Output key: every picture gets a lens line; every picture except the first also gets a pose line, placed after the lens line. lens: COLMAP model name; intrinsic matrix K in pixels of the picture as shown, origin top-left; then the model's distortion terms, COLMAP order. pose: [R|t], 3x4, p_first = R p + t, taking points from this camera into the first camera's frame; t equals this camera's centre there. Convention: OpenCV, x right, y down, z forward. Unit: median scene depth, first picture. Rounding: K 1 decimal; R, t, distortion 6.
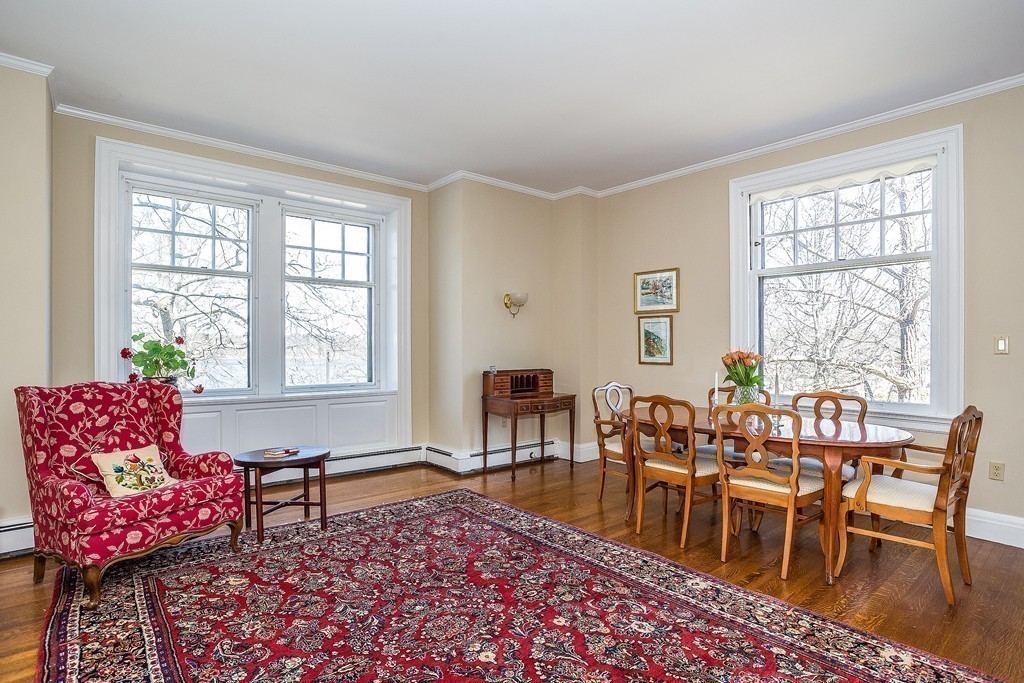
lens RADIAL K [[509.9, 0, 512.1], [0, 509.9, 347.2], [0, 0, 1]] dist [-0.071230, 0.025969]
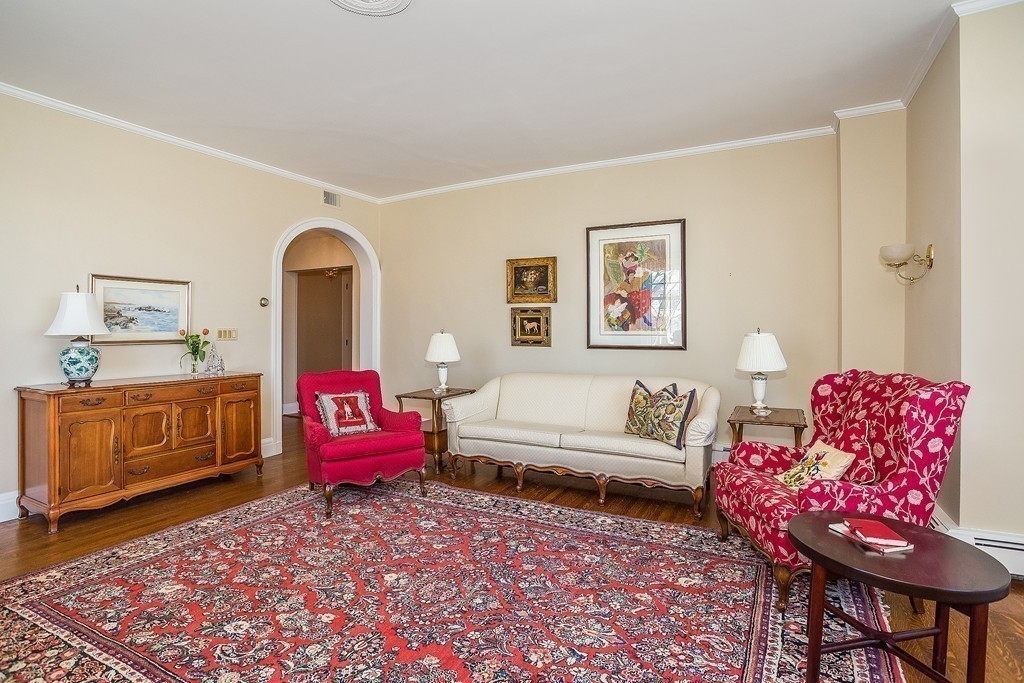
lens RADIAL K [[515.0, 0, 513.6], [0, 515.0, 327.7], [0, 0, 1]] dist [-0.074971, 0.025060]
pose [[-0.927885, -0.003152, -0.372854, 0.093447], [-0.000987, 0.999982, -0.005999, -0.003198], [0.372866, -0.005199, -0.927871, 1.540761]]
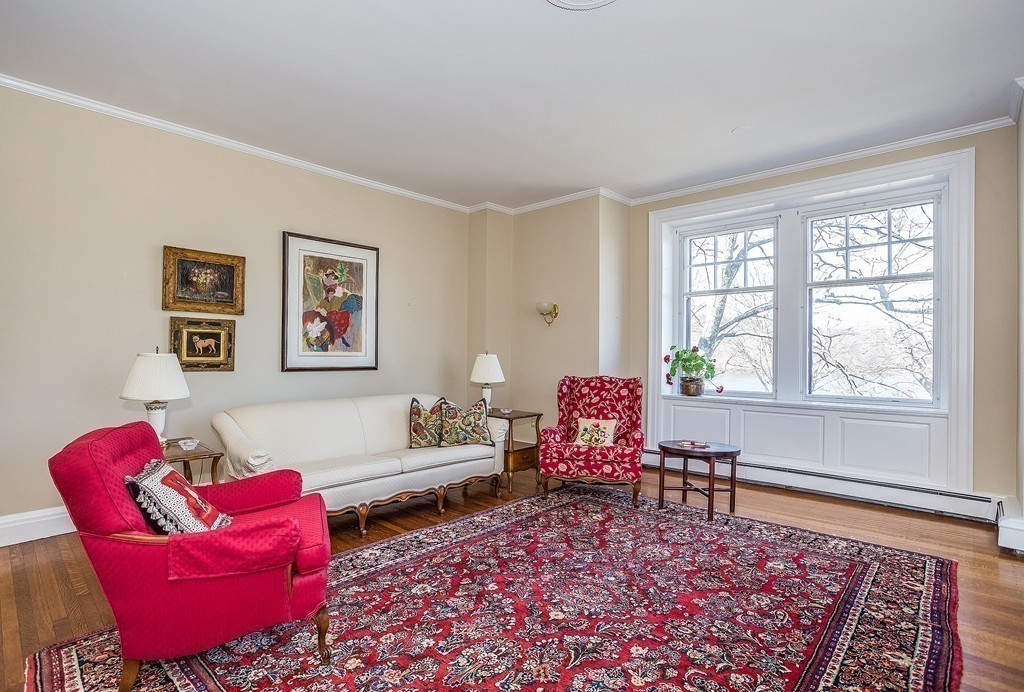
lens RADIAL K [[498.5, 0, 510.7], [0, 498.5, 359.9], [0, 0, 1]] dist [-0.079070, 0.037696]
pose [[0.123551, 0.007625, -0.992309, 0.716202], [-0.005037, 0.999962, 0.007057, 0.008552], [0.992325, 0.004126, 0.123585, 0.499103]]
